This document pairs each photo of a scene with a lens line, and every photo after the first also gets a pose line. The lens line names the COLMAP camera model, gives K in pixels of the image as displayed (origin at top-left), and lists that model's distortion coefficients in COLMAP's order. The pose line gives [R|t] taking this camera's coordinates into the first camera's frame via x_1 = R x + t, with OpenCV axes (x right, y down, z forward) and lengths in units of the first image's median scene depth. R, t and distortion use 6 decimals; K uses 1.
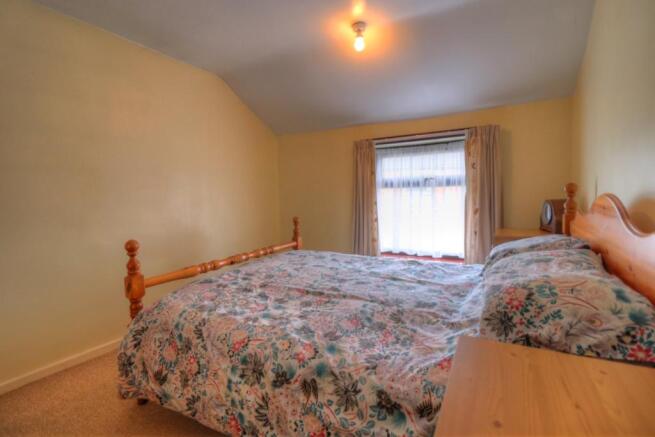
lens RADIAL K [[298.9, 0, 326.6], [0, 298.9, 213.2], [0, 0, 1]] dist [0.001876, -0.020868]
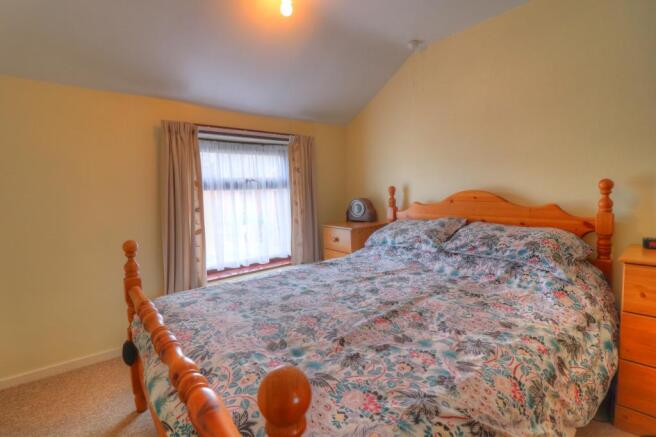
lens RADIAL K [[299.3, 0, 327.1], [0, 299.3, 213.1], [0, 0, 1]] dist [0.001876, -0.020868]
pose [[0.366772, -0.056525, 0.928592, -0.493314], [0.082965, 0.996163, 0.027869, -0.023414], [-0.926604, 0.066819, 0.370055, 0.502979]]
